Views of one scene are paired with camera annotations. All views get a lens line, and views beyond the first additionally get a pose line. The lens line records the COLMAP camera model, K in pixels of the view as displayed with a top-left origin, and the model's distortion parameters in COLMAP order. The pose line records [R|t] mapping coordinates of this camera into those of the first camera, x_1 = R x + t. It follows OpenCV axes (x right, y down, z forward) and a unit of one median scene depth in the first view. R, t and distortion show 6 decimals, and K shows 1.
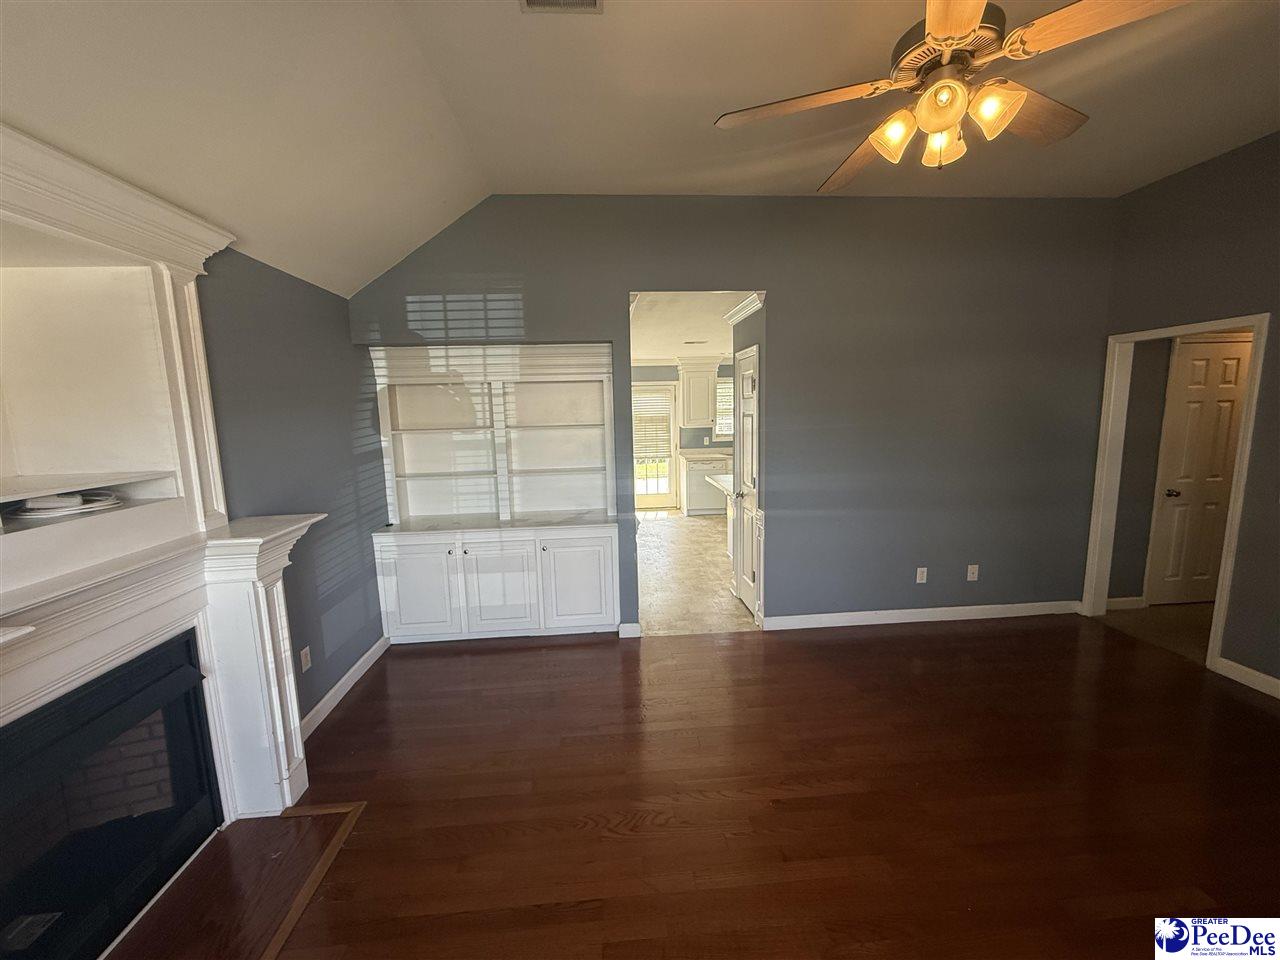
lens RADIAL K [[518.2, 0, 642.4], [0, 518.2, 483.0], [0, 0, 1]] dist [-0.002951, -0.000032]
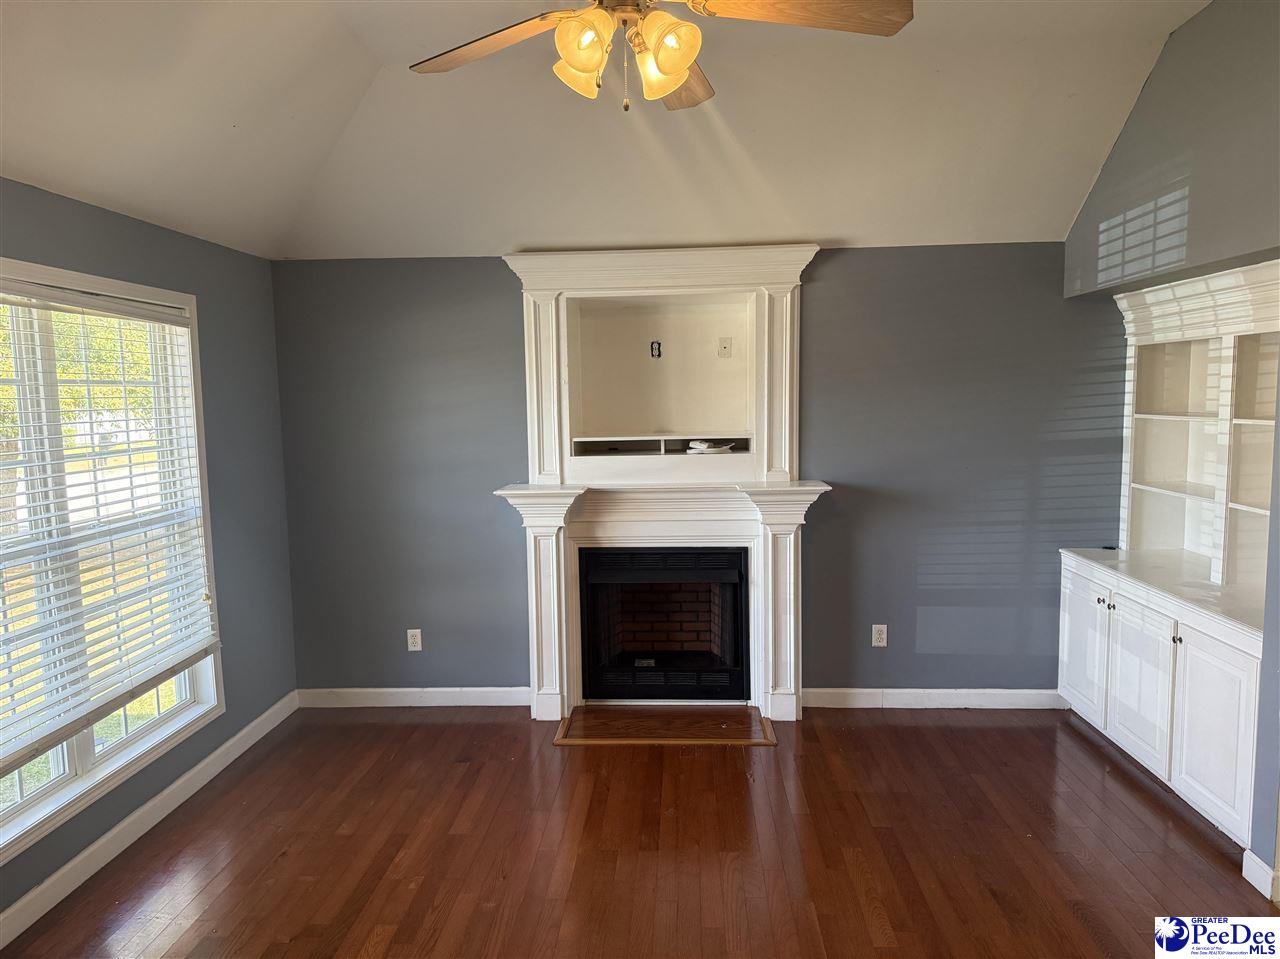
lens RADIAL K [[894.7, 0, 630.6], [0, 894.7, 479.8], [0, 0, 1]] dist [0.029305, -0.048264]
pose [[-0.146716, 0.122331, -0.981585, 0.805126], [-0.119761, 0.982827, 0.140386, -0.104099], [0.981902, 0.138153, -0.129546, 0.528962]]
